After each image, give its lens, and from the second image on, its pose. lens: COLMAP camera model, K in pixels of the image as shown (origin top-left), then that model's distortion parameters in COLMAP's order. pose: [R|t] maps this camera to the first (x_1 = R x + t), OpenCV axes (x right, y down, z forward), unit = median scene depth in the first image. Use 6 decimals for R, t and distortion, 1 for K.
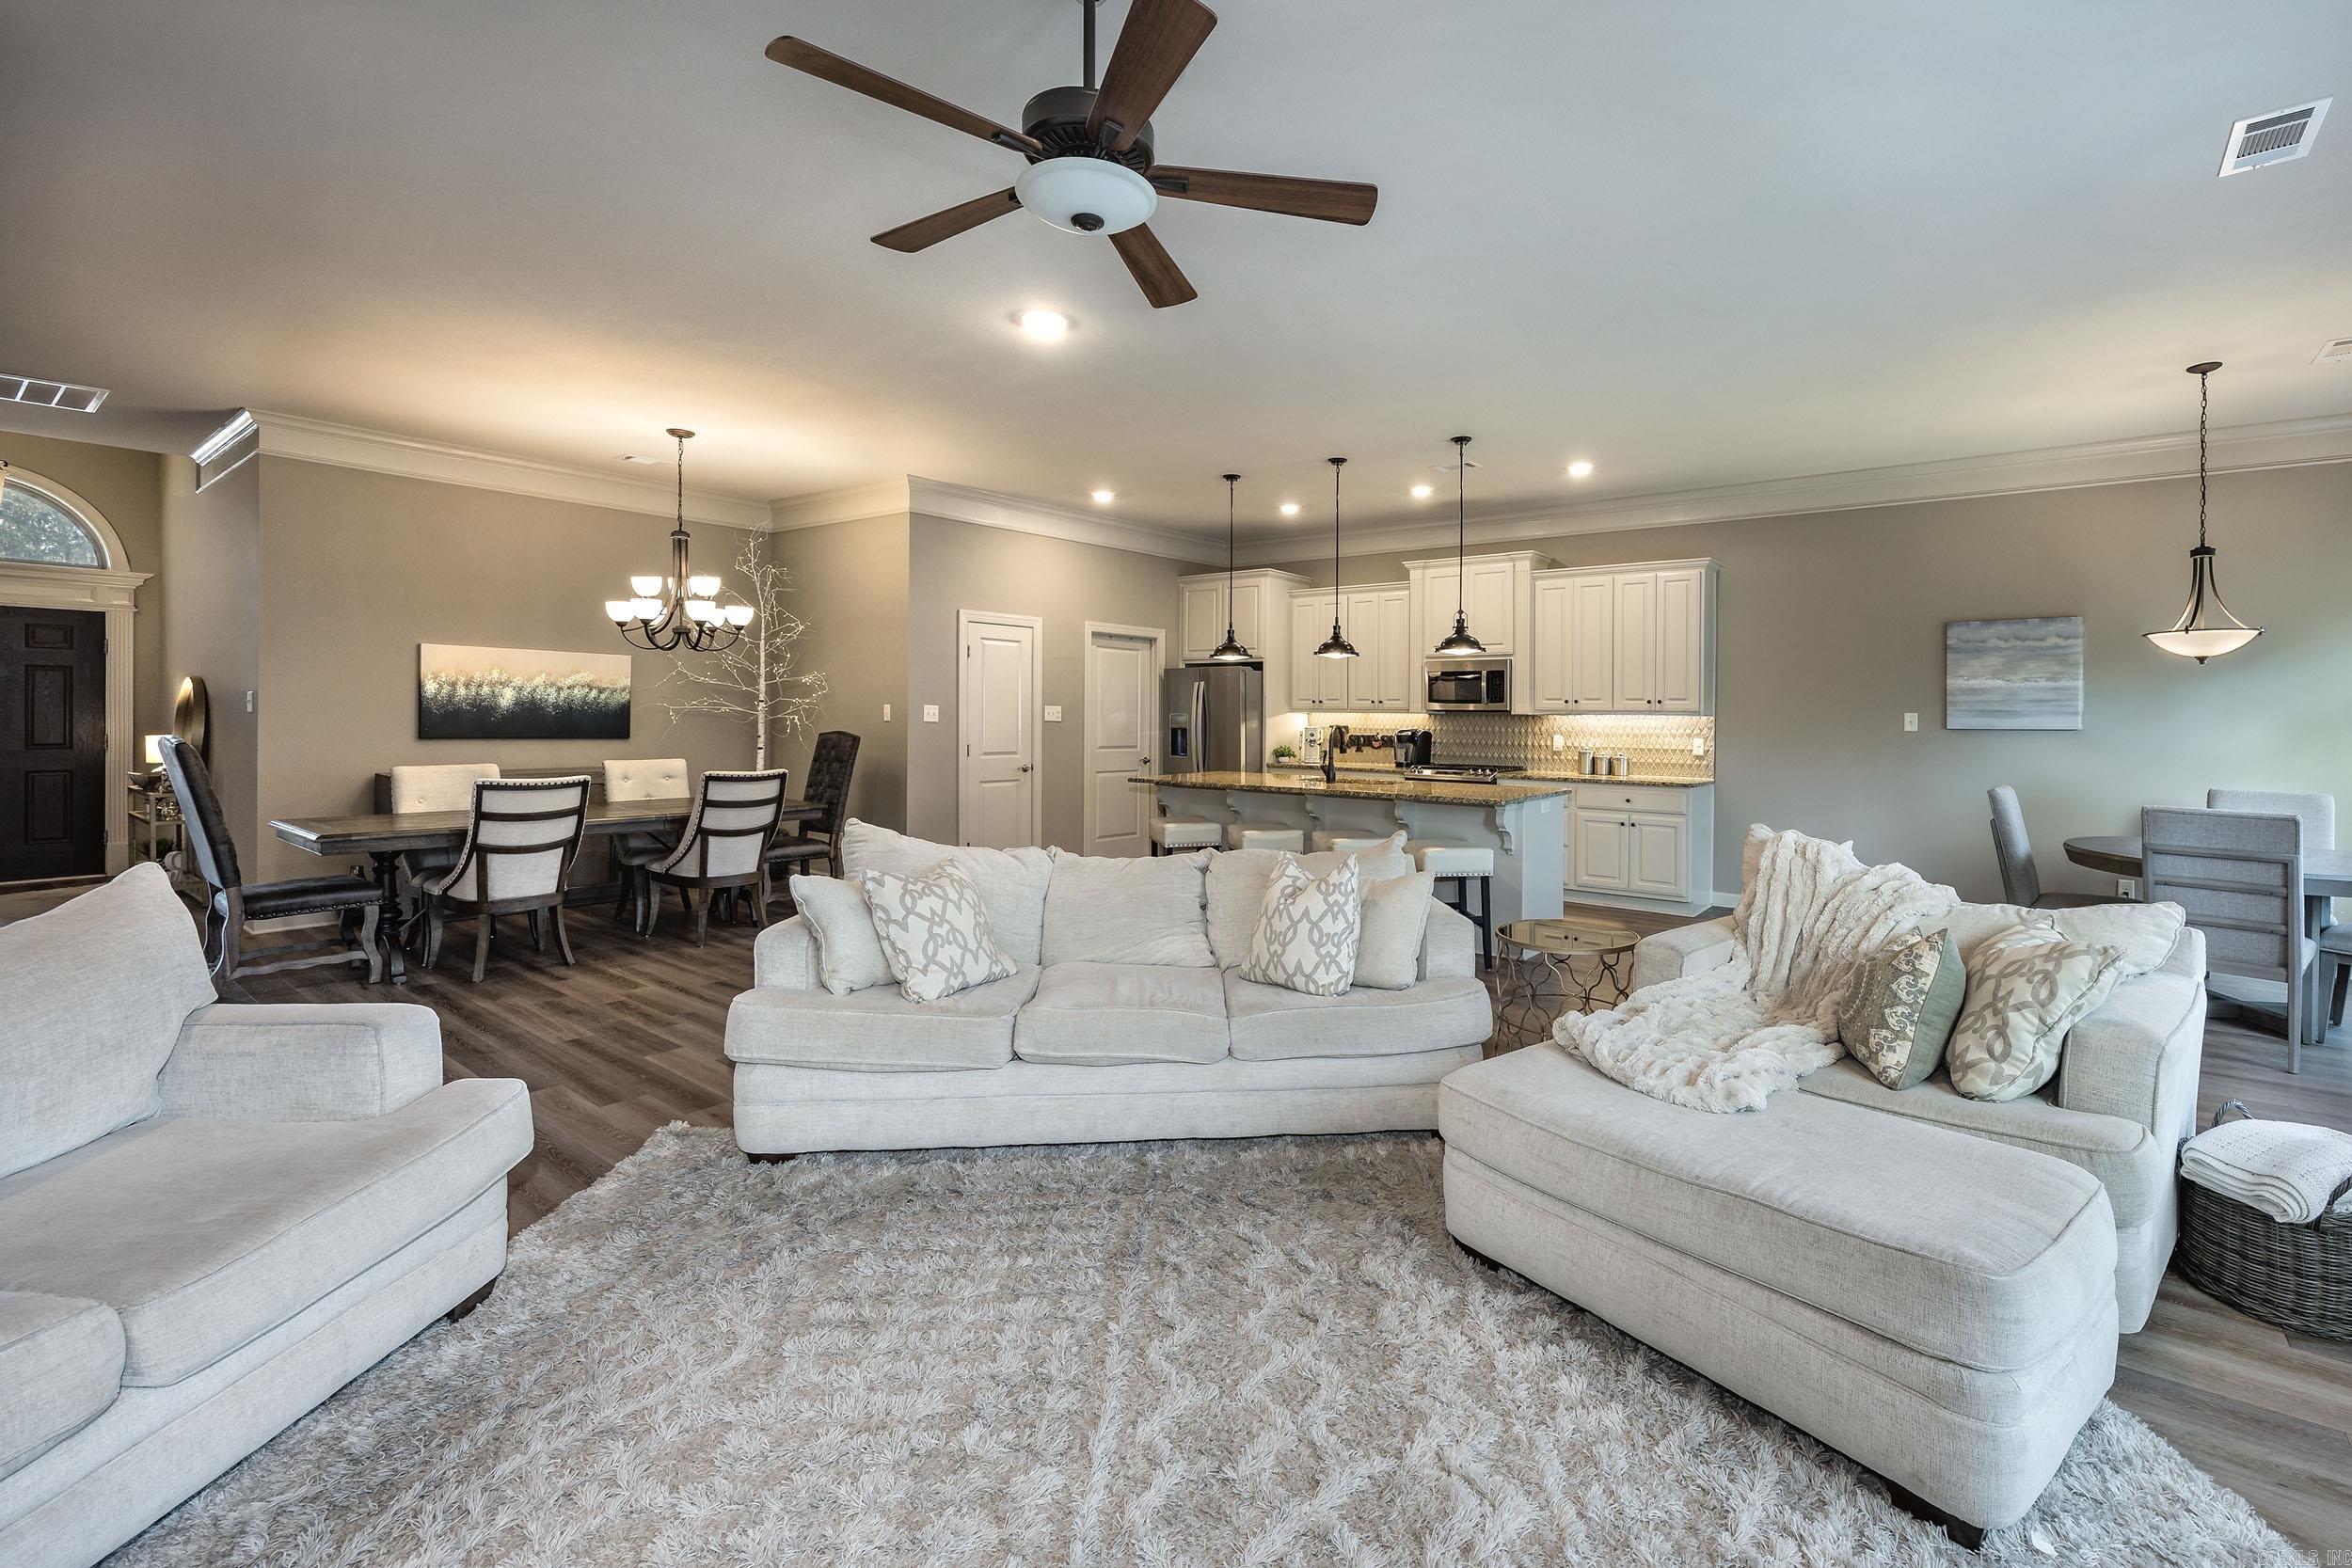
lens RADIAL K [[999.0, 0, 1265.1], [0, 999.0, 724.3], [0, 0, 1]] dist [0.001962, 0.000453]
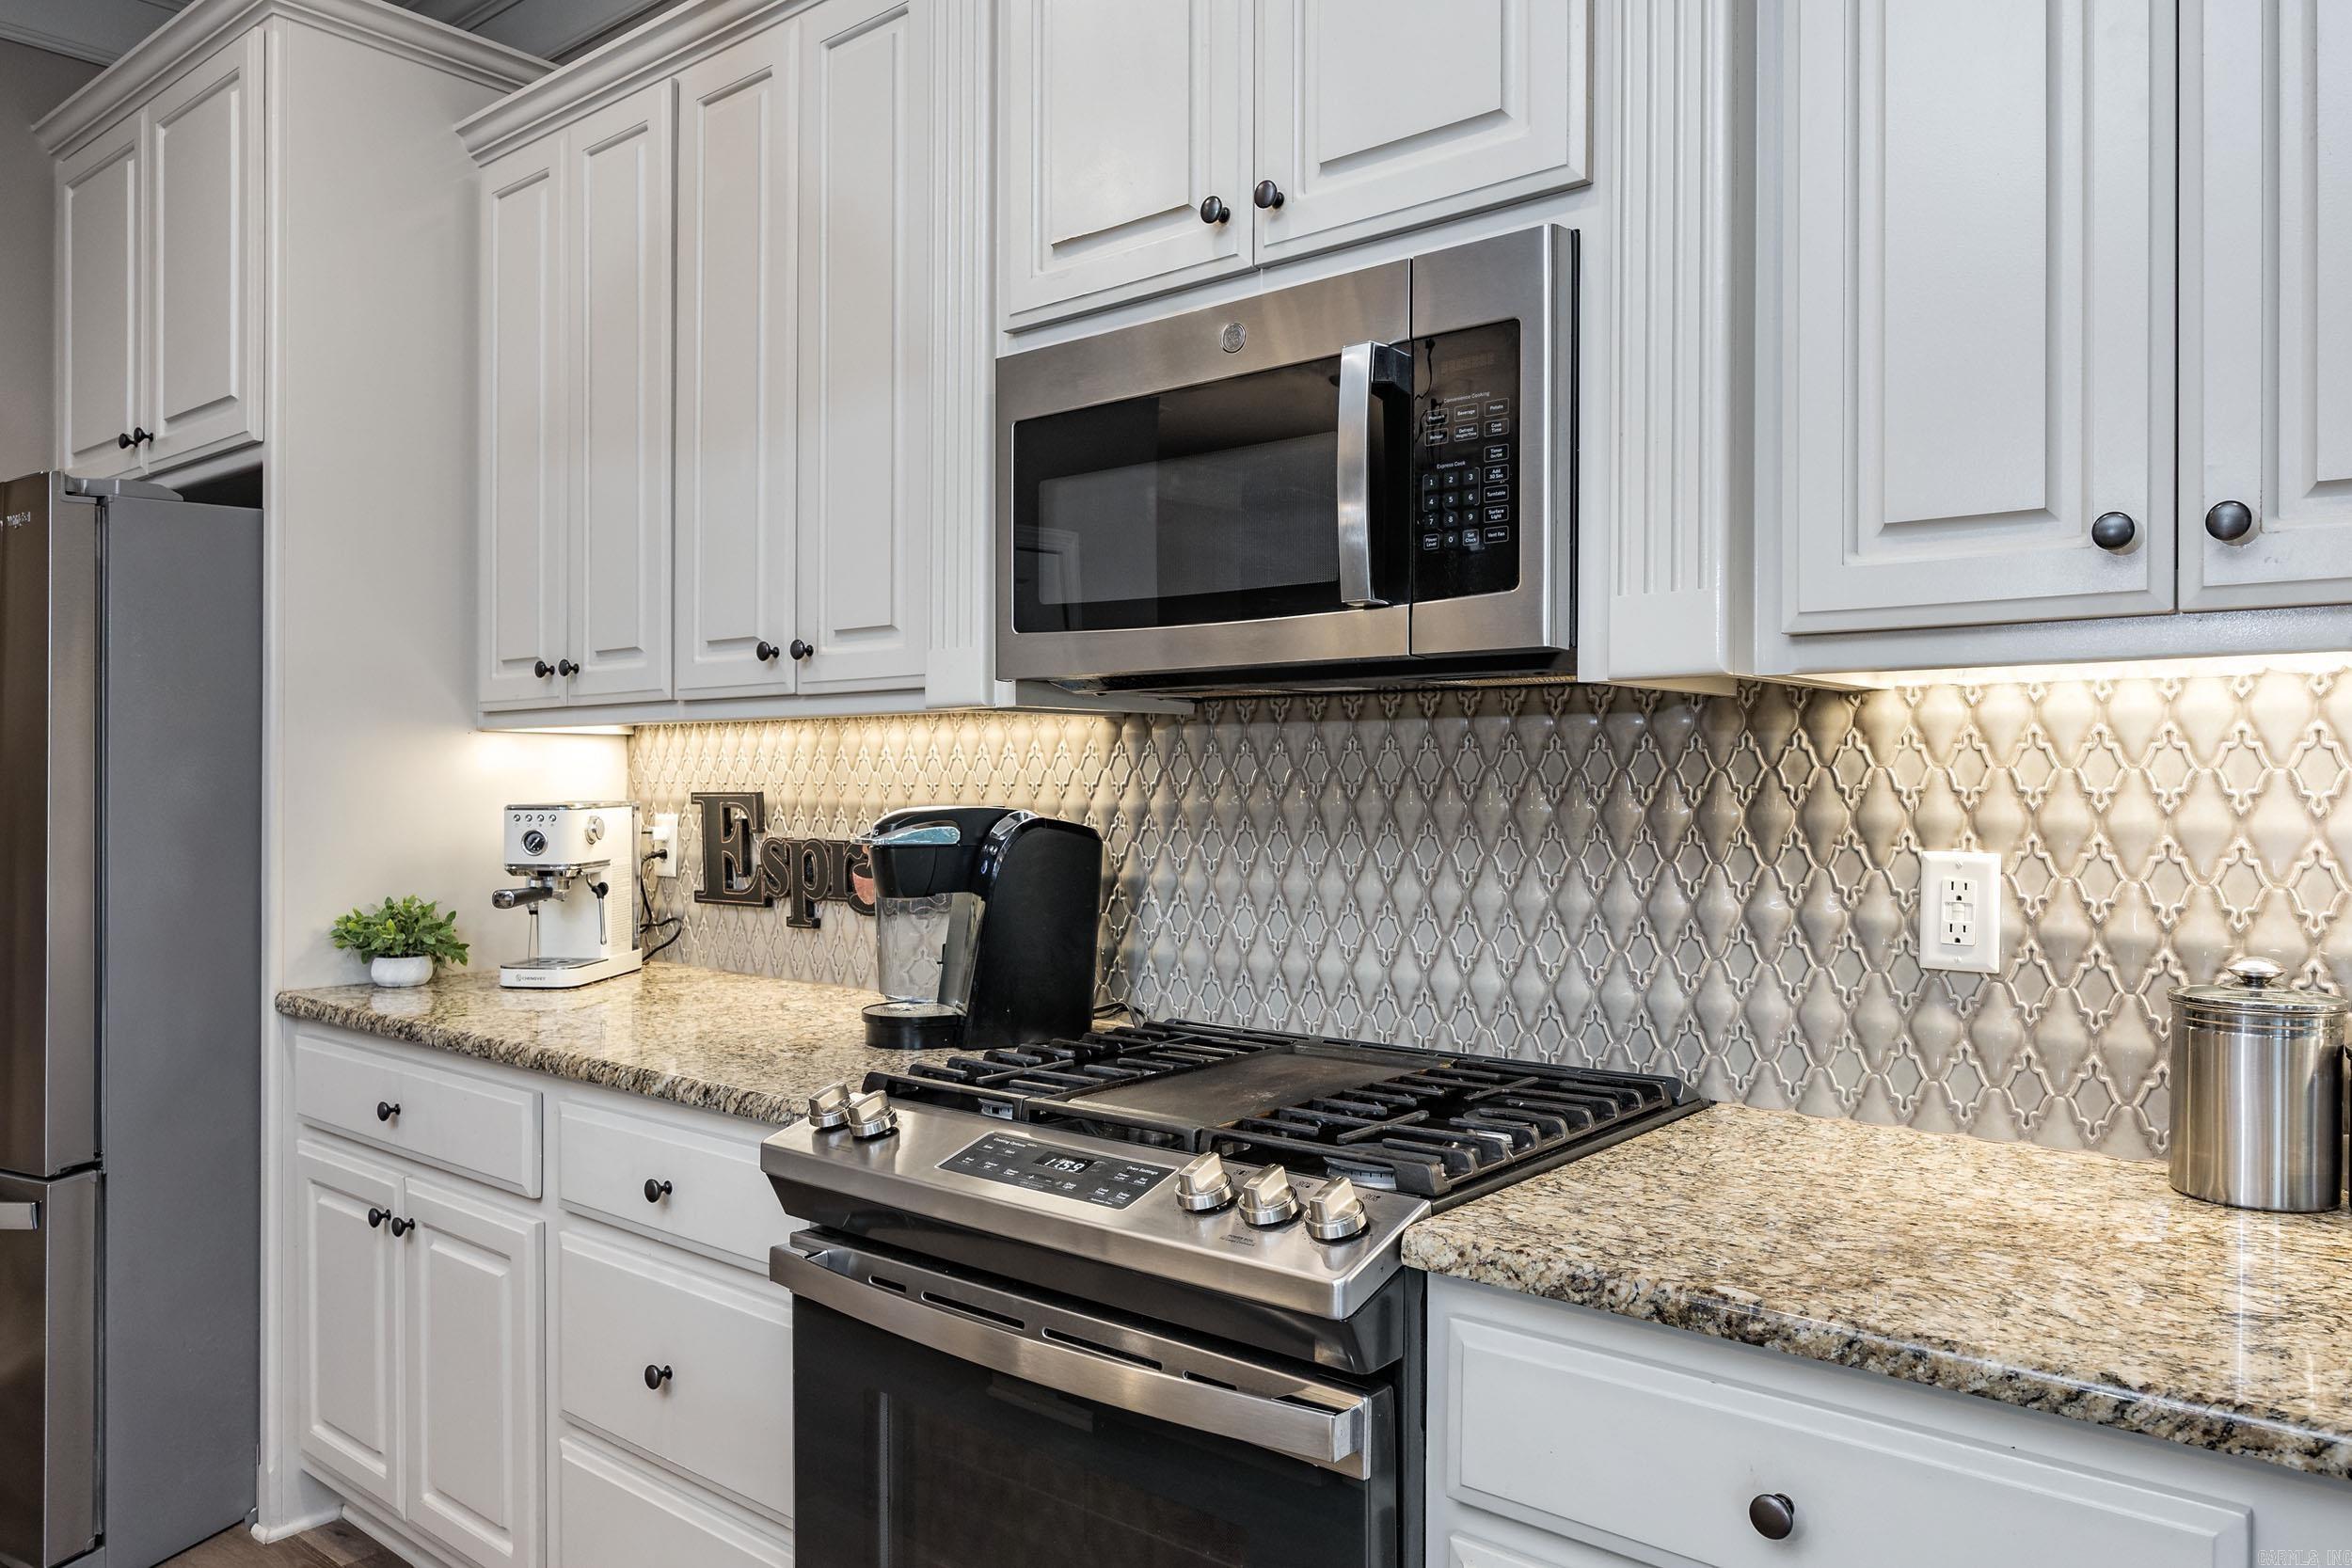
lens RADIAL K [[1608.1, 0, 1176.0], [0, 1608.1, 784.0], [0, 0, 1]] dist [0.006151, 0.001114]
pose [[0.999685, -0.009700, -0.023168, 0.225643], [0.009533, 0.999928, -0.007340, 0.003561], [0.023237, 0.007117, 0.999705, 0.898315]]
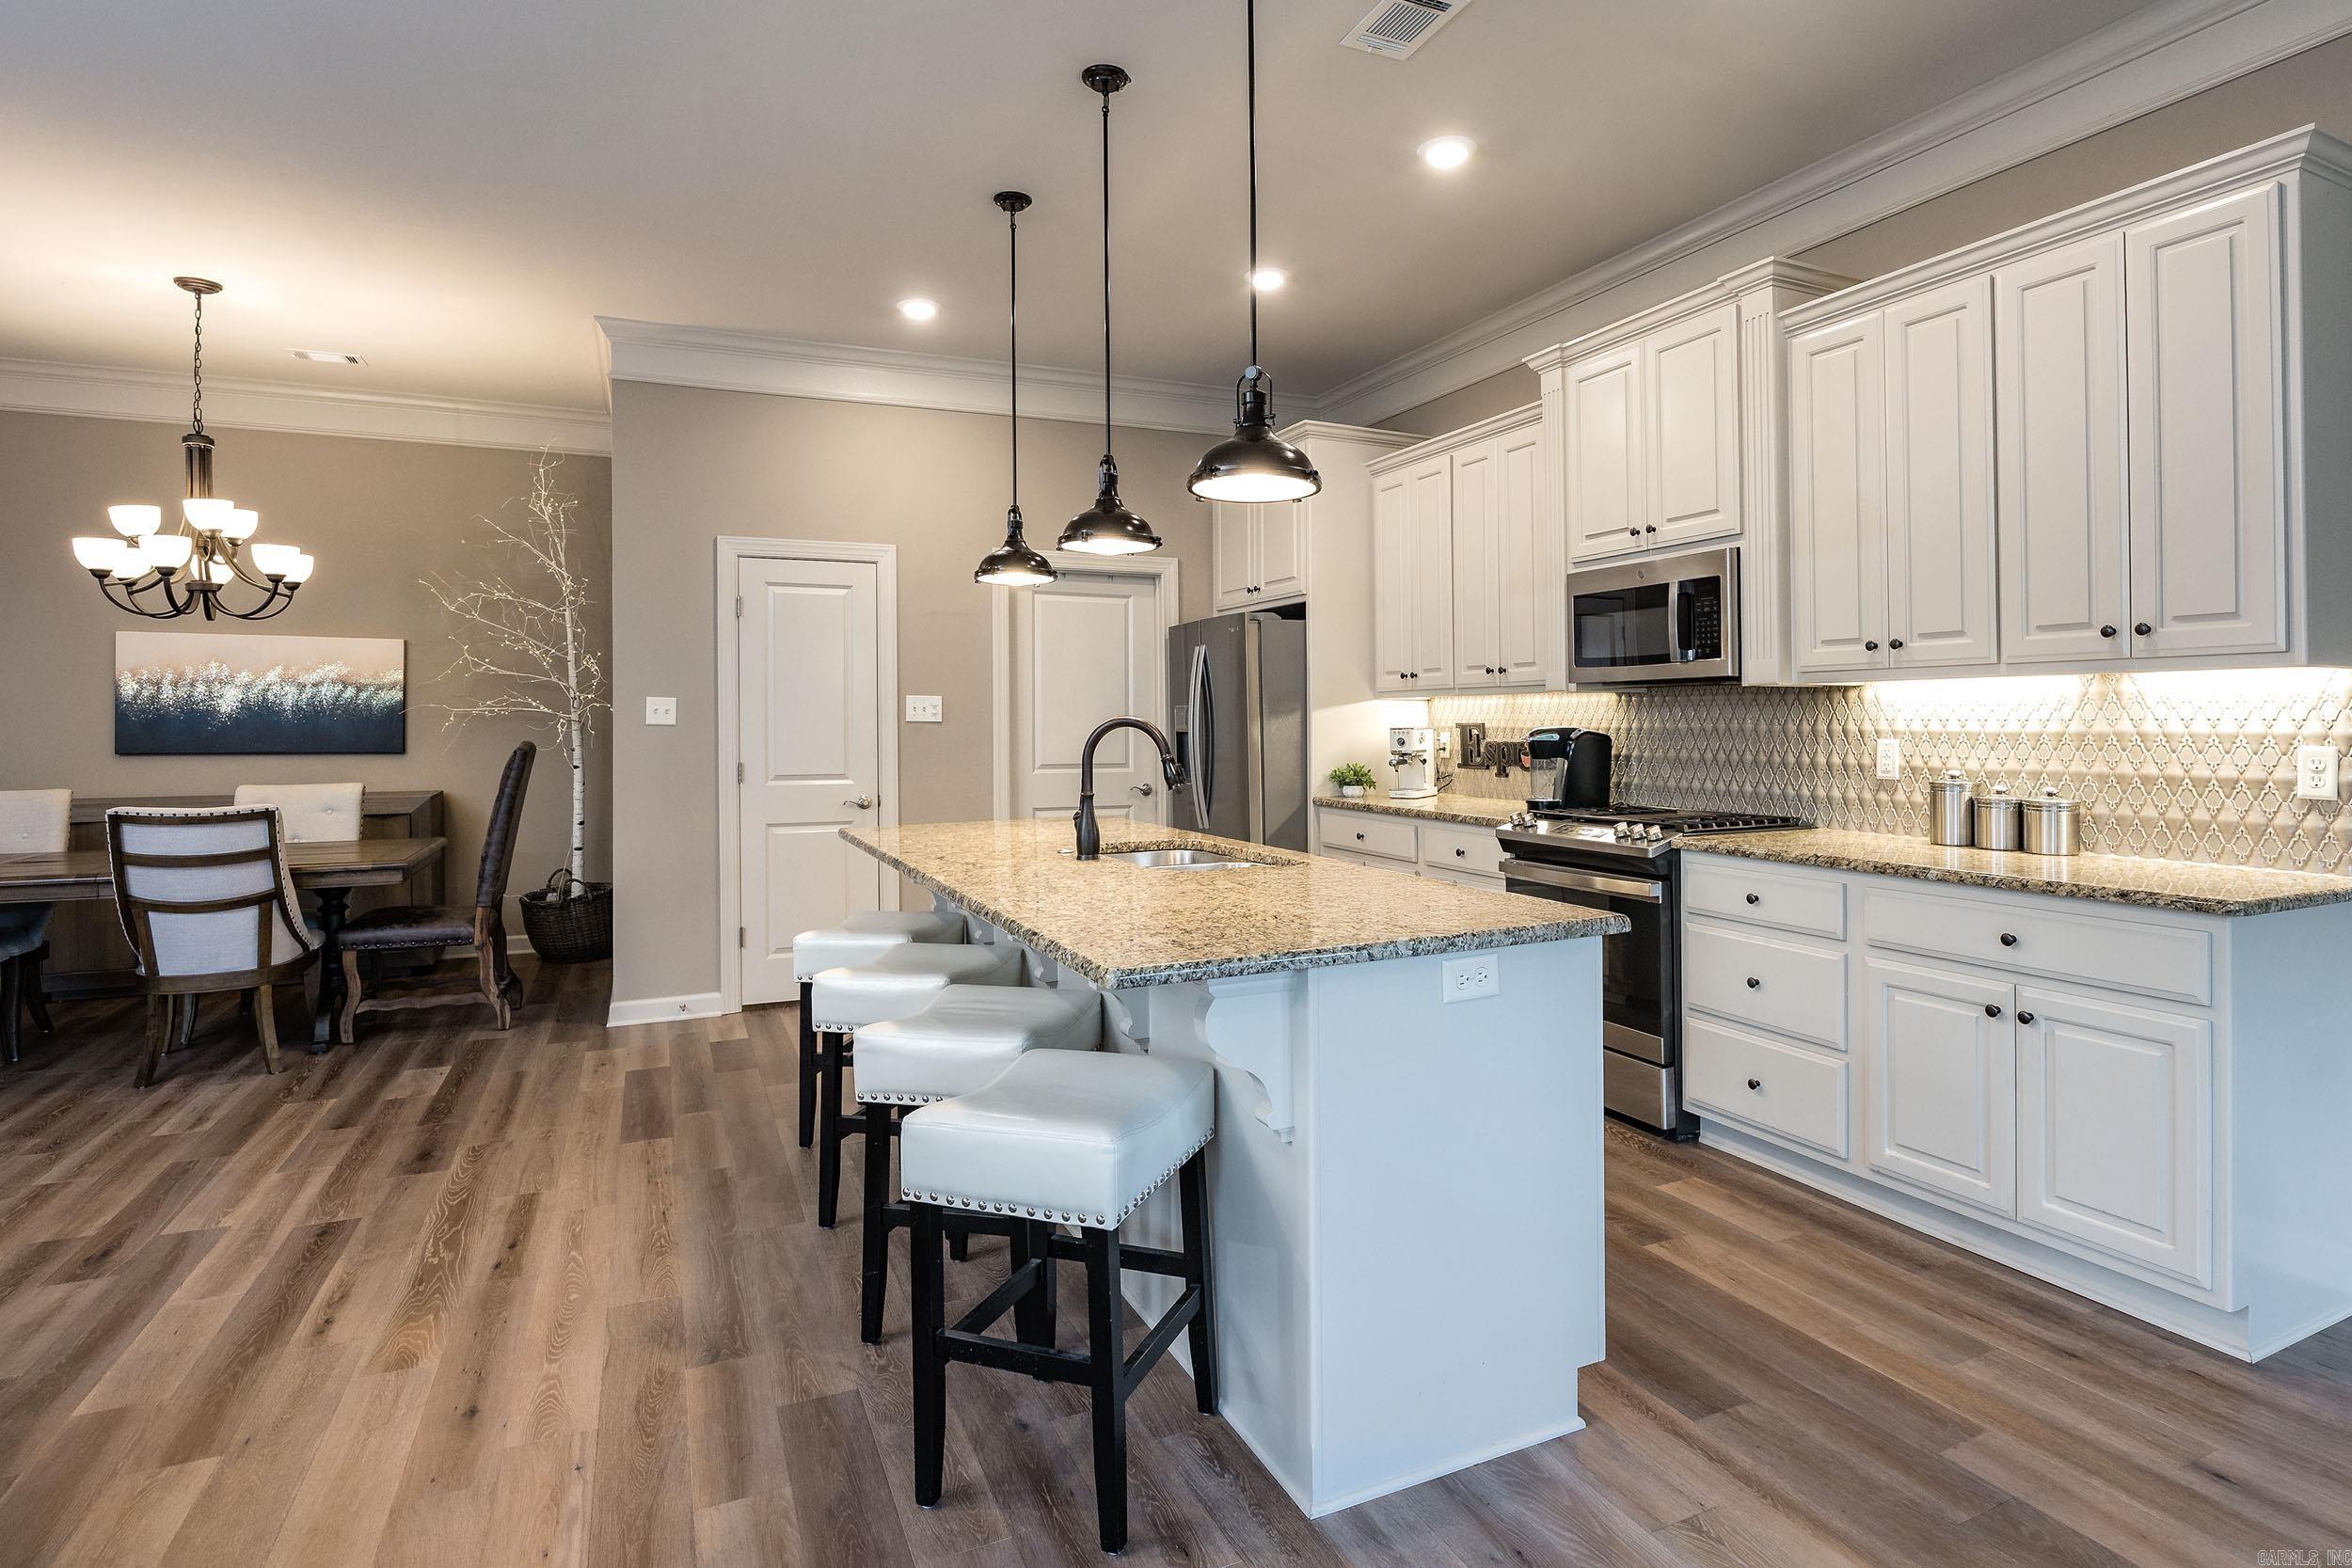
lens RADIAL K [[1195.2, 0, 1232.7], [0, 1195.2, 727.5], [0, 0, 1]] dist [-0.014154, 0.000063]
pose [[0.891141, -0.012367, -0.453559, 0.314640], [0.010288, 0.999922, -0.007050, 0.008296], [0.453611, 0.001616, 0.891198, 0.546747]]
